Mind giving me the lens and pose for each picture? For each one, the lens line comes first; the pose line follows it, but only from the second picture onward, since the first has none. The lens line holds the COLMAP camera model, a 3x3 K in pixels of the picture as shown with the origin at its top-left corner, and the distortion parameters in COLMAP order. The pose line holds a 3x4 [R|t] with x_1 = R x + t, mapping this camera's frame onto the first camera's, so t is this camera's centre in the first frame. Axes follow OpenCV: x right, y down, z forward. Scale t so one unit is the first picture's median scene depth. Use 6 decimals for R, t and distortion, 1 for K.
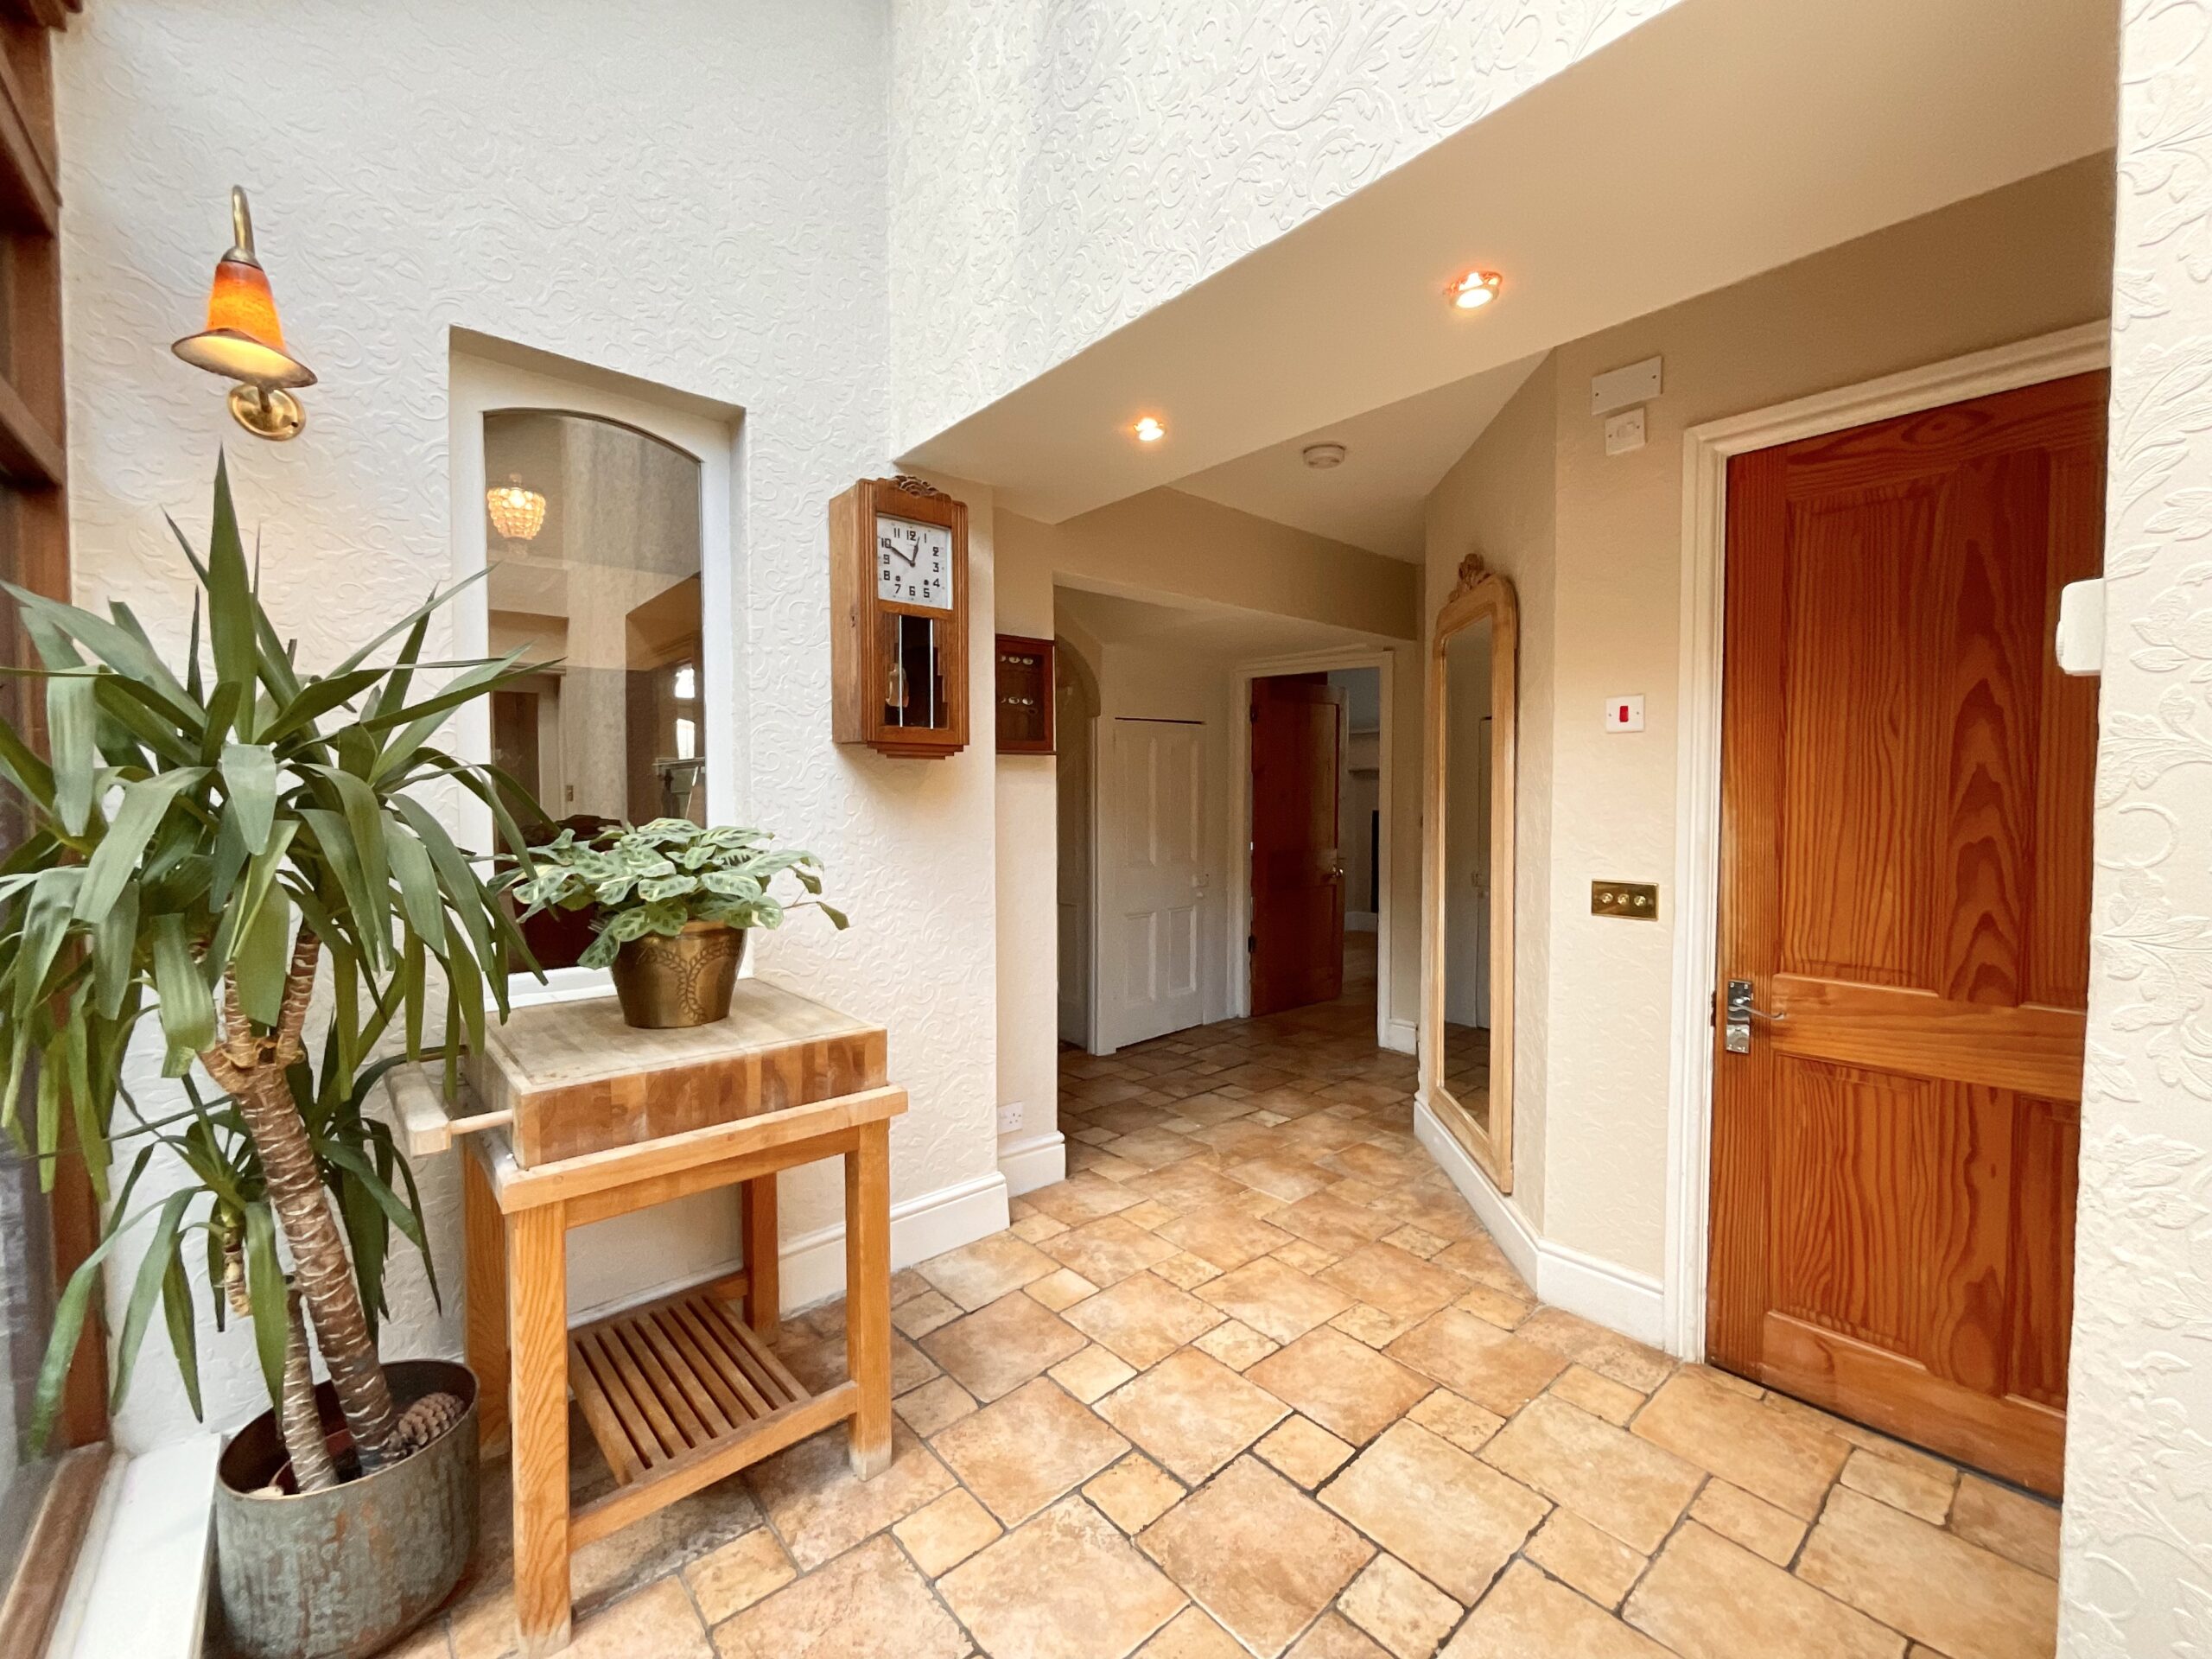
lens RADIAL K [[909.9, 0, 1106.4], [0, 909.9, 826.8], [0, 0, 1]] dist [-0.002335, 0.000636]
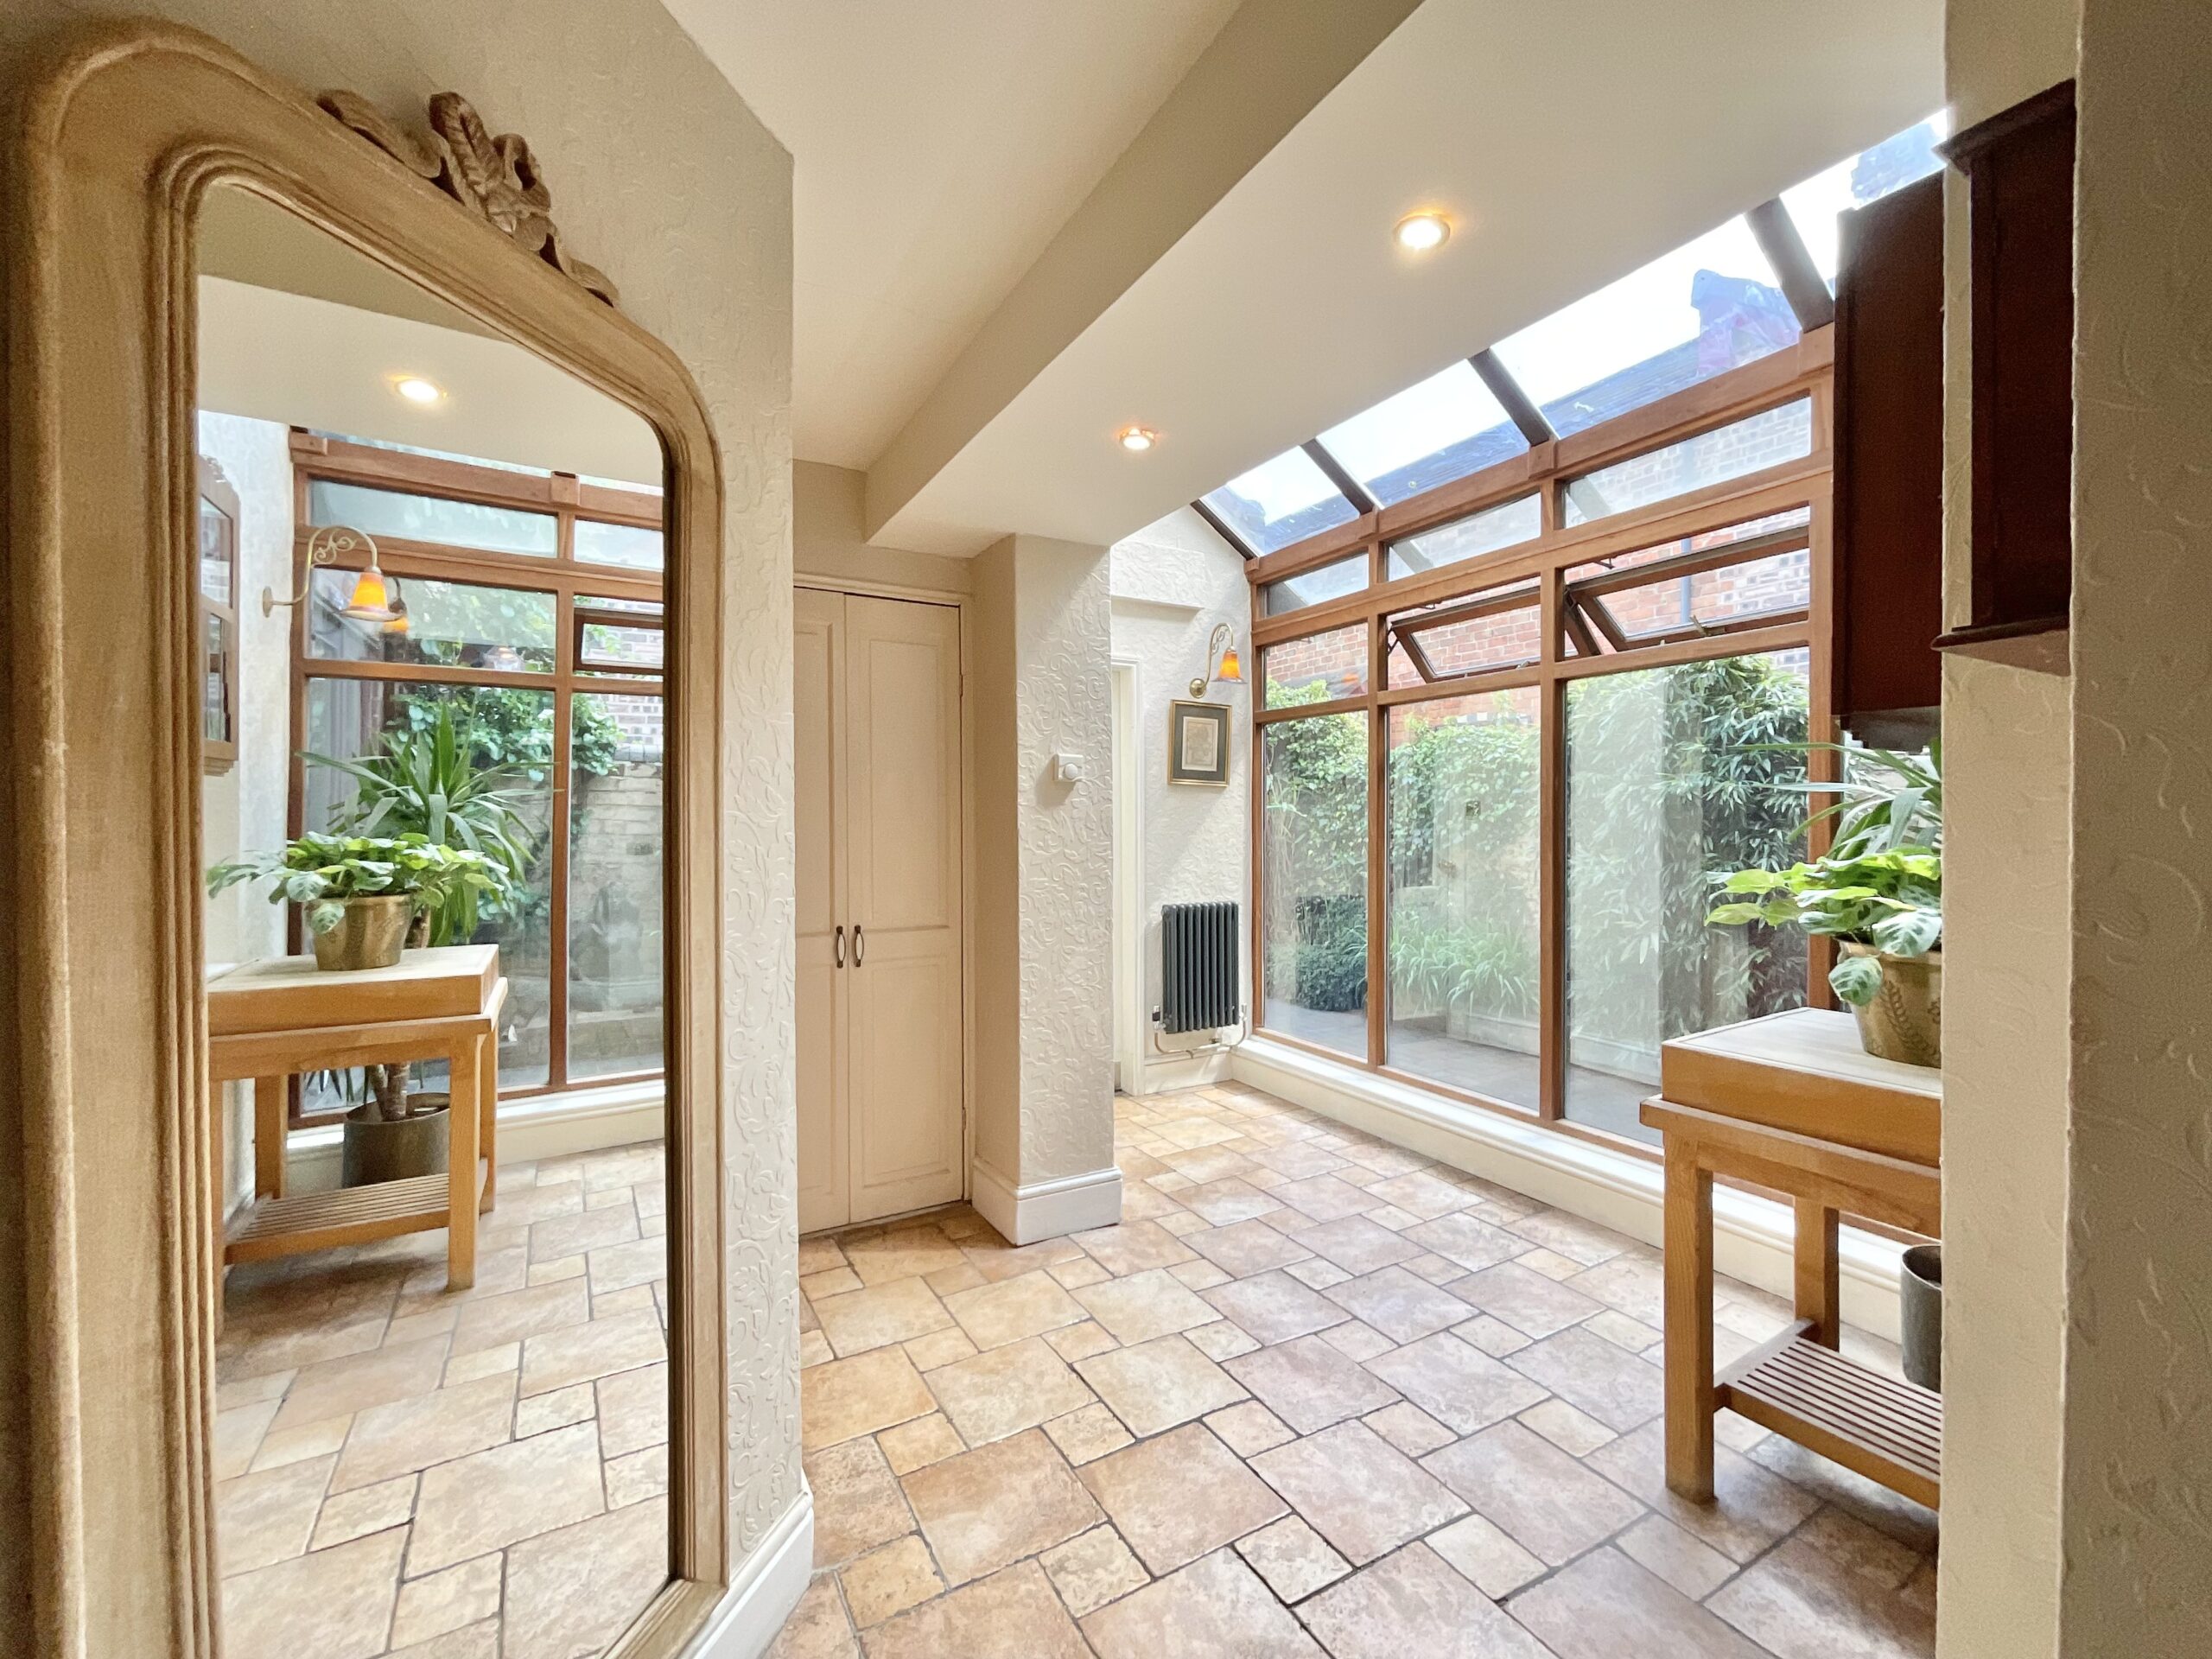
lens RADIAL K [[909.9, 0, 1113.3], [0, 909.9, 824.0], [0, 0, 1]] dist [-0.002335, 0.000636]
pose [[-0.983252, 0.004697, 0.182192, 0.144599], [0.011515, 0.999272, 0.036380, -0.057539], [-0.181888, 0.037868, -0.982590, 1.693192]]
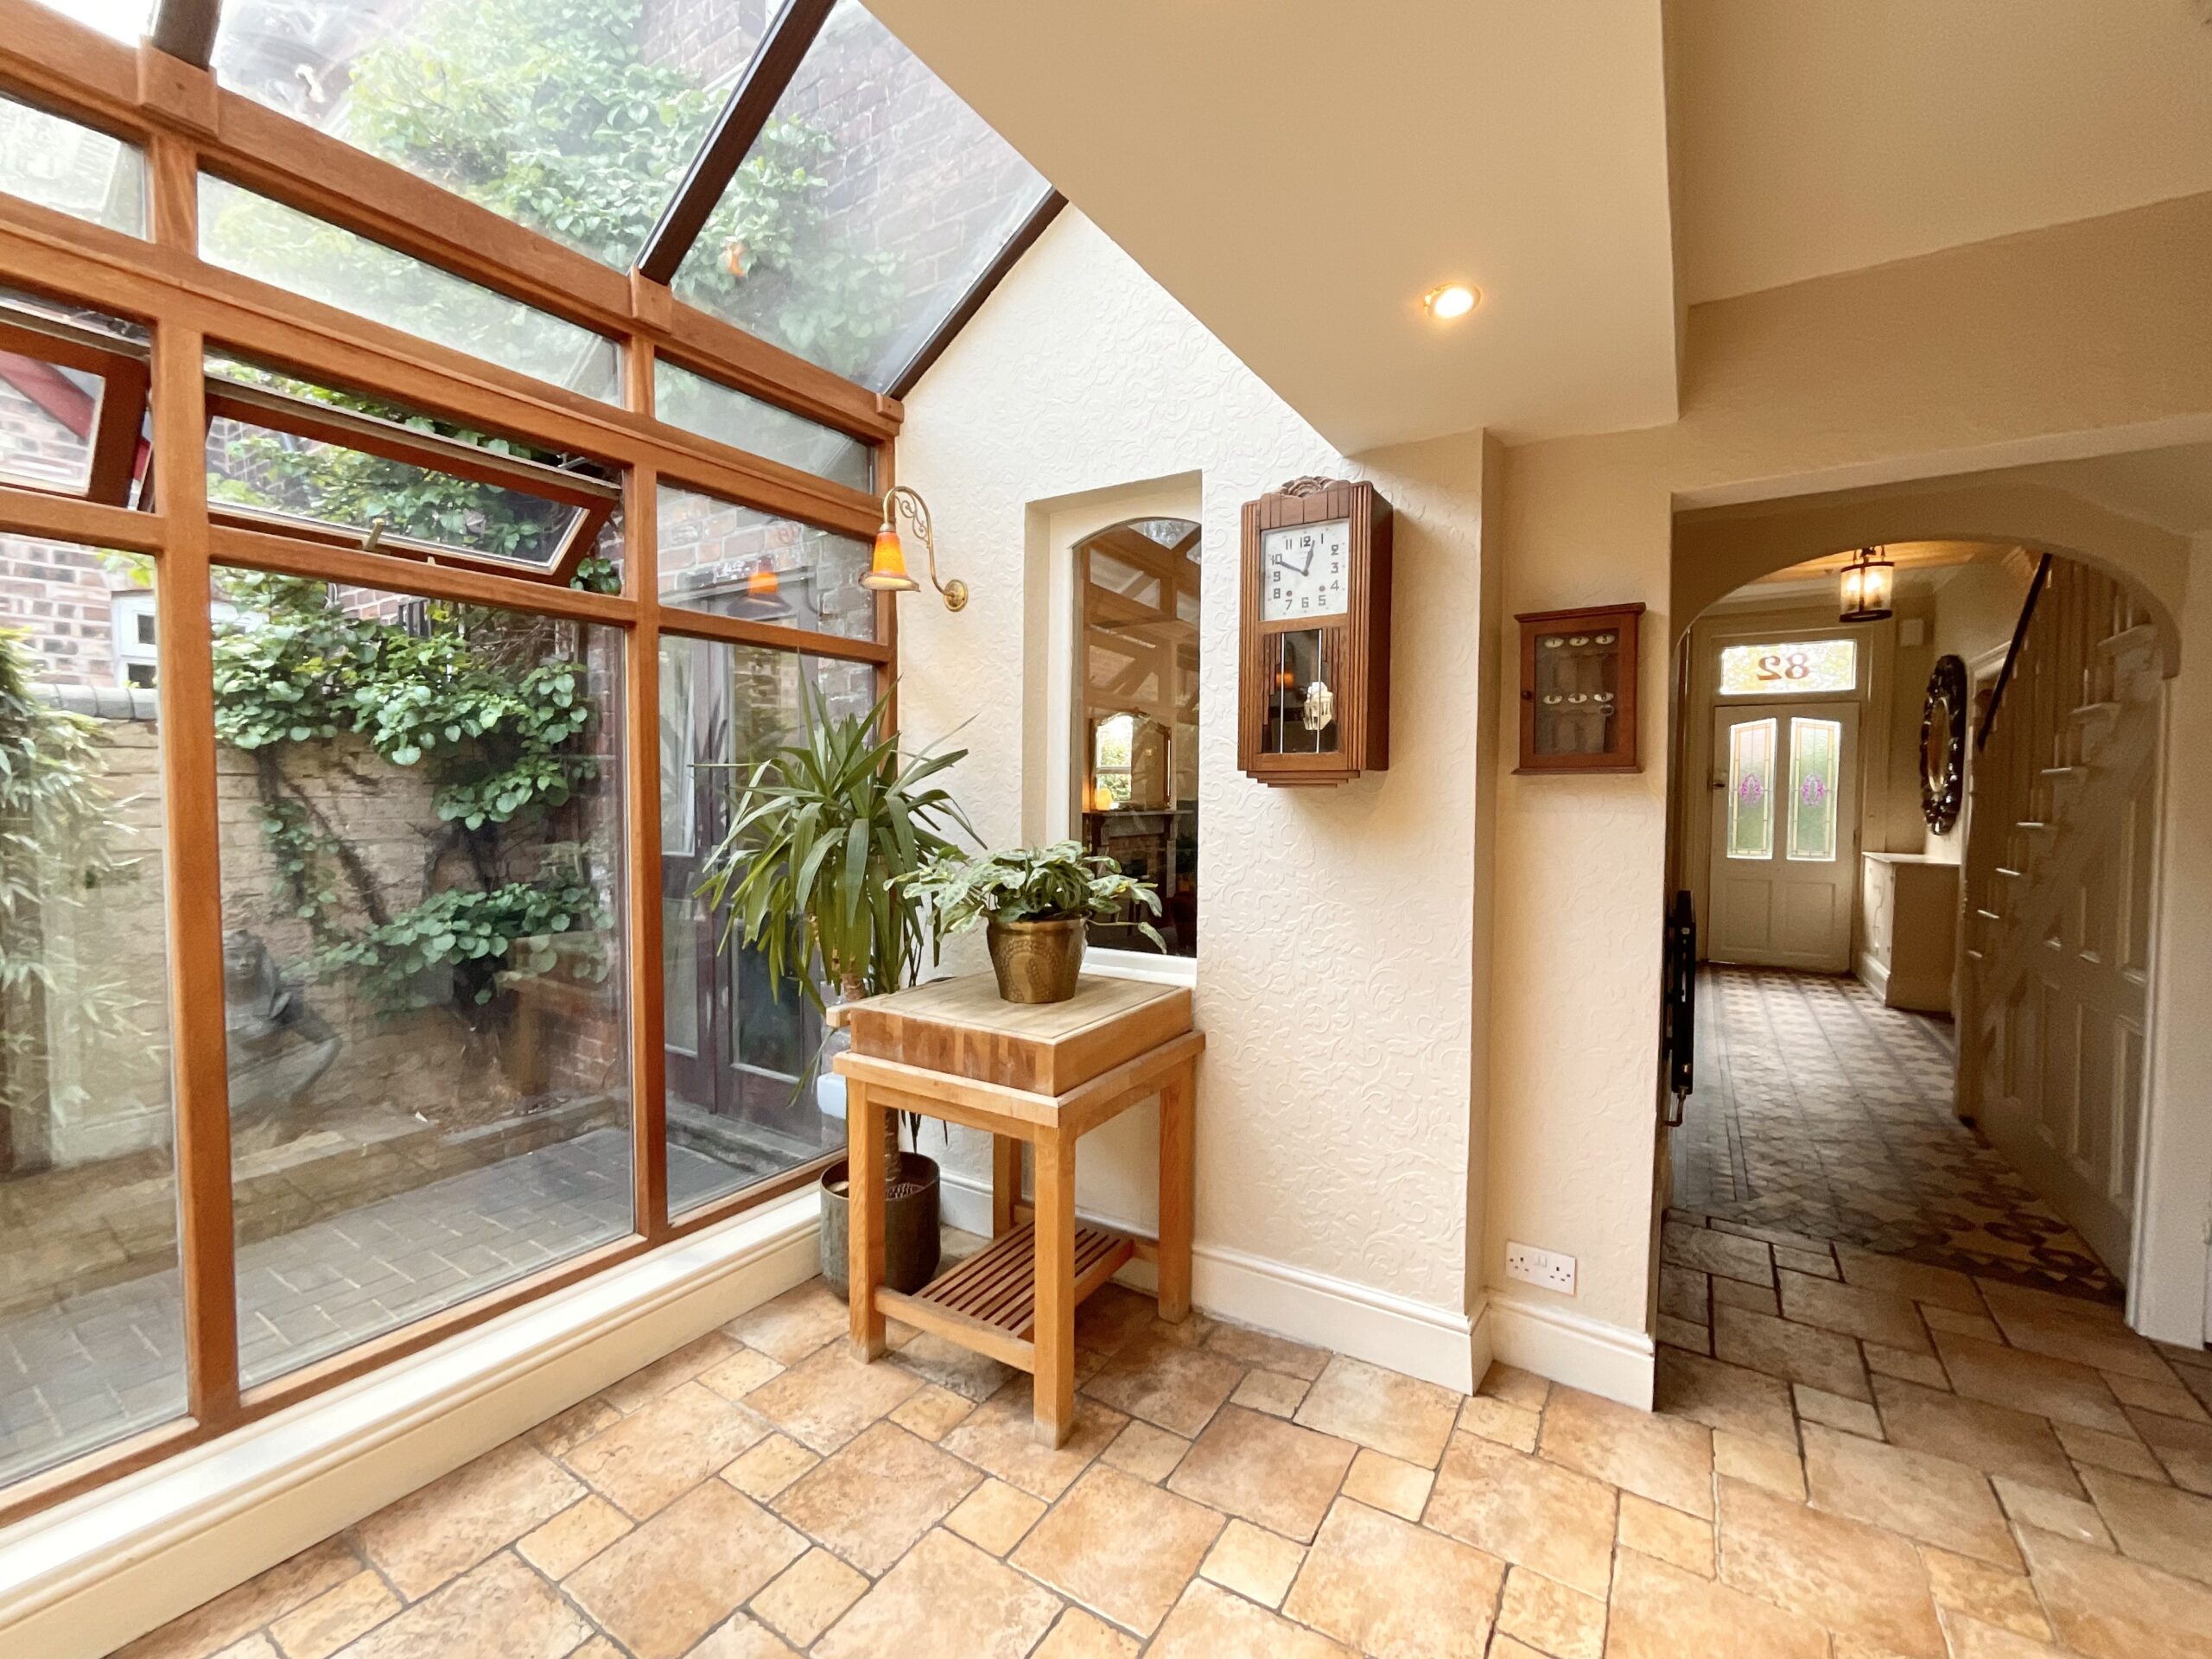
lens RADIAL K [[909.9, 0, 1122.4], [0, 909.9, 835.3], [0, 0, 1]] dist [-0.002335, 0.000636]
pose [[0.293284, 0.042092, -0.955098, 0.642796], [-0.042630, 0.998612, 0.030919, -0.050707], [0.955074, 0.031648, 0.294671, 0.598489]]
